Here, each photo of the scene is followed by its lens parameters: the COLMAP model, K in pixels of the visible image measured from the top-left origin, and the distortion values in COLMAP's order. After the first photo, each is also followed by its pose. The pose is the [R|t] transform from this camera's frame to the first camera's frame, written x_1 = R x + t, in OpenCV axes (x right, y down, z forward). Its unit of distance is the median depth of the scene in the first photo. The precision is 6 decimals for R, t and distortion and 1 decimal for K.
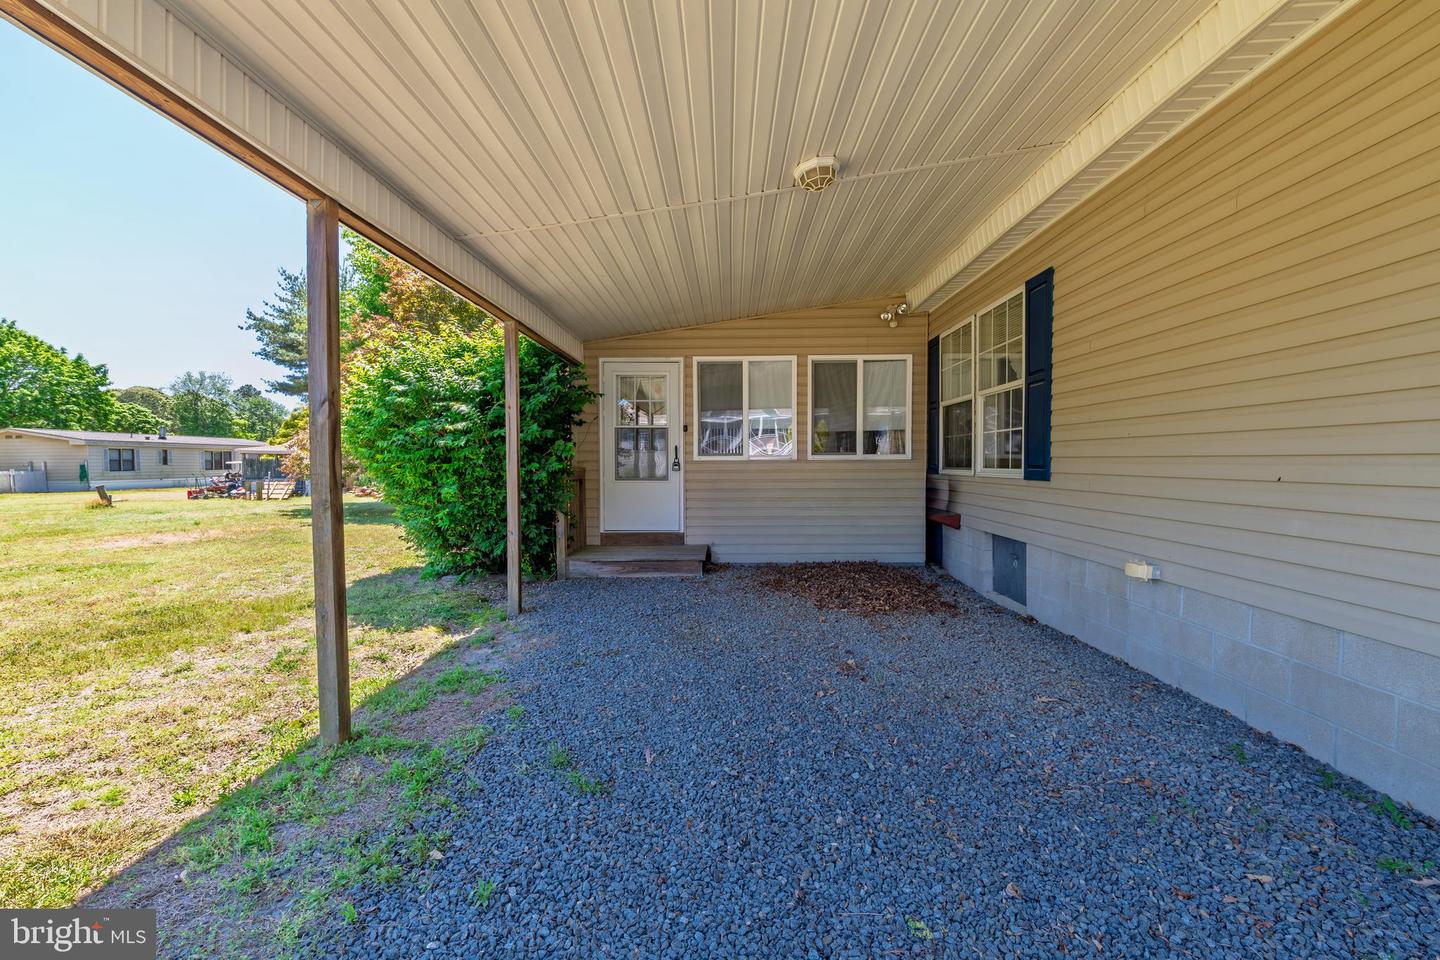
lens RADIAL K [[623.8, 0, 720.0], [0, 623.8, 480.0], [0, 0, 1]] dist [-0.000649, -0.000110]
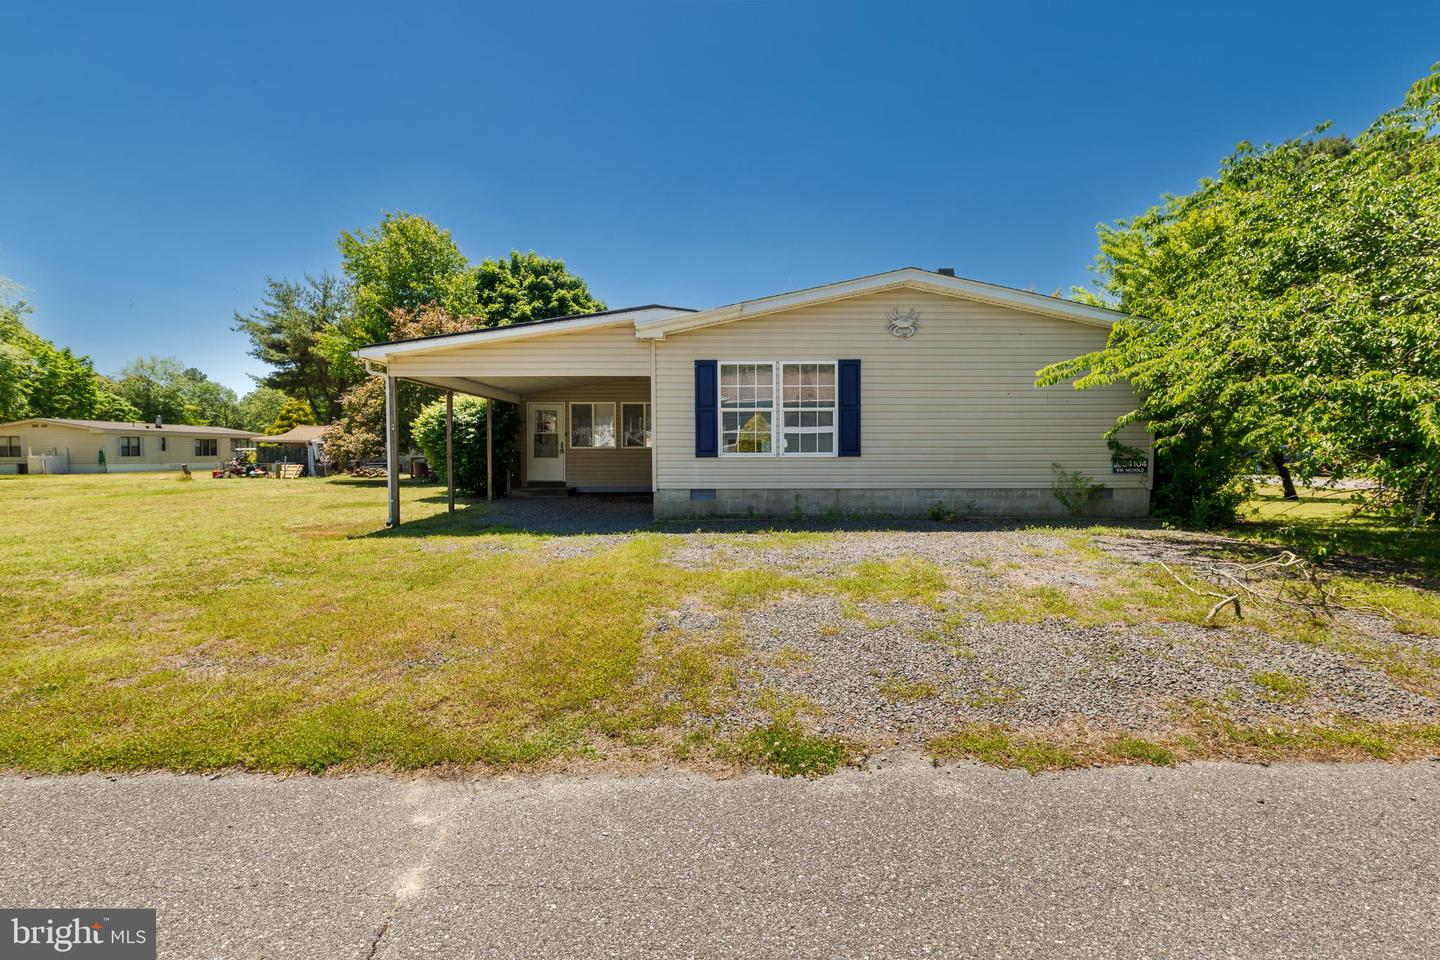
lens RADIAL K [[734.8, 0, 720.0], [0, 734.8, 480.0], [0, 0, 1]] dist [0.000763, 0.000240]
pose [[0.999920, 0.004236, 0.011879, 0.111335], [-0.004349, 0.999945, 0.009550, 0.012535], [-0.011838, -0.009601, 0.999884, -0.389814]]
